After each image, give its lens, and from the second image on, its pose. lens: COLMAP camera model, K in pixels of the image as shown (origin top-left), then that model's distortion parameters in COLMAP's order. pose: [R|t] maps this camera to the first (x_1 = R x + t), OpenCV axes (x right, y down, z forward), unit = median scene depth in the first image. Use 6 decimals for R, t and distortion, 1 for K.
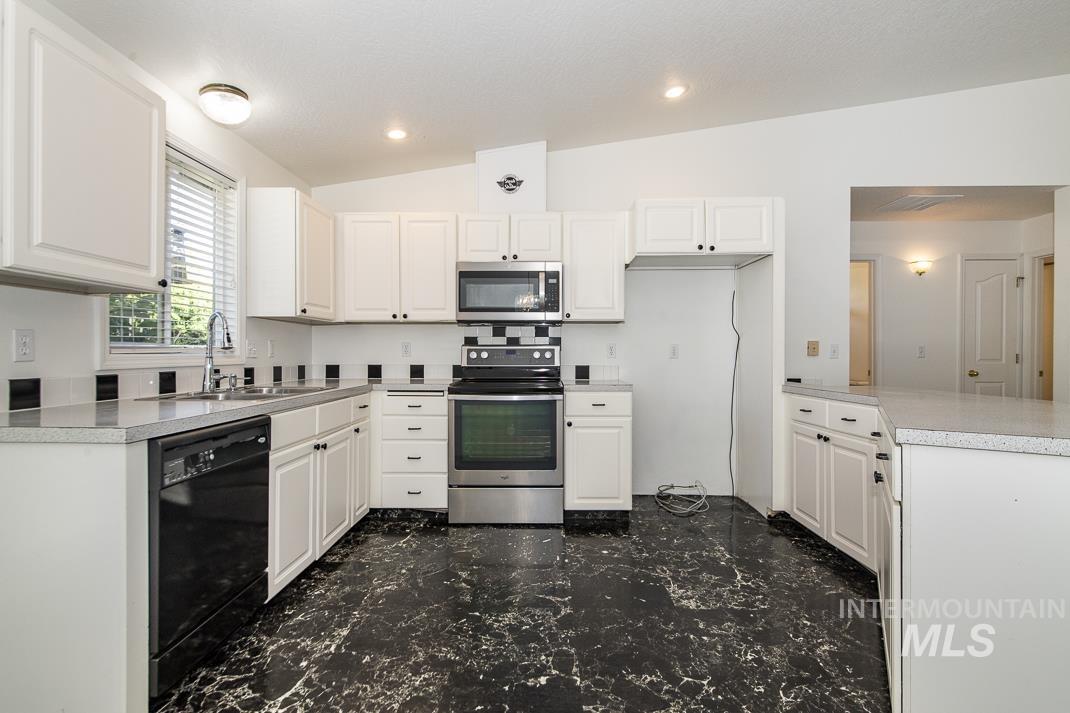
lens RADIAL K [[498.7, 0, 535.0], [0, 498.7, 356.5], [0, 0, 1]] dist [-0.000834, -0.000011]
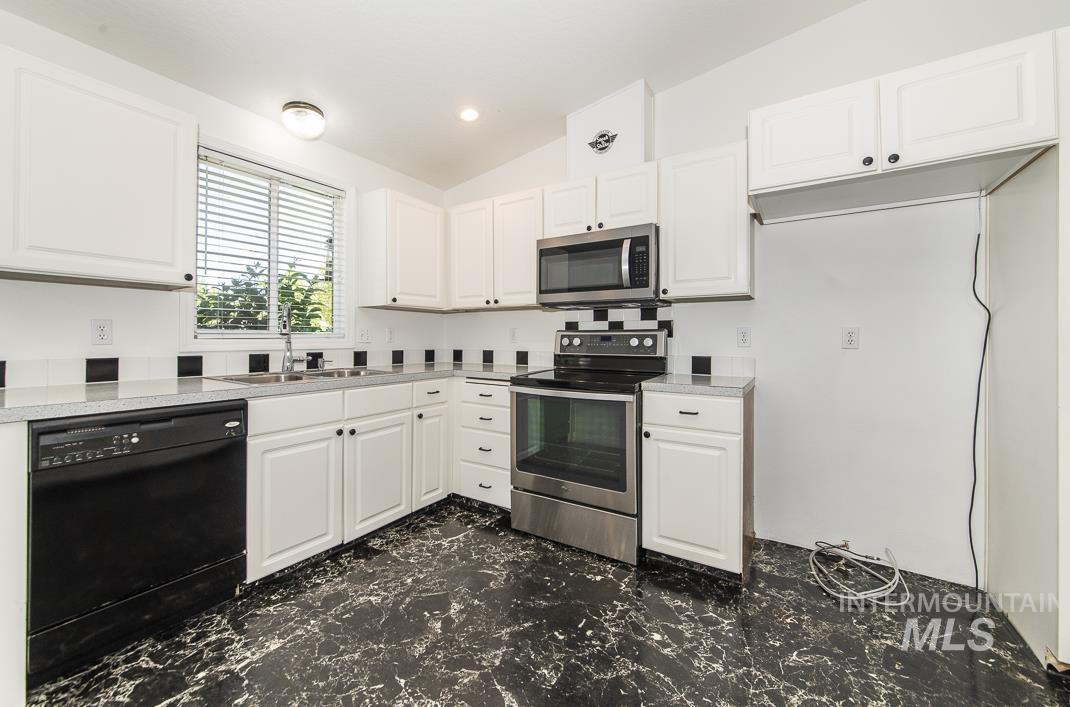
lens RADIAL K [[414.7, 0, 534.1], [0, 414.7, 337.9], [0, 0, 1]] dist [-0.011627, 0.002372]
pose [[0.844538, 0.001991, -0.535491, 0.254469], [-0.007582, 0.999937, -0.008240, -0.003710], [0.535441, 0.011019, 0.844501, 0.375519]]
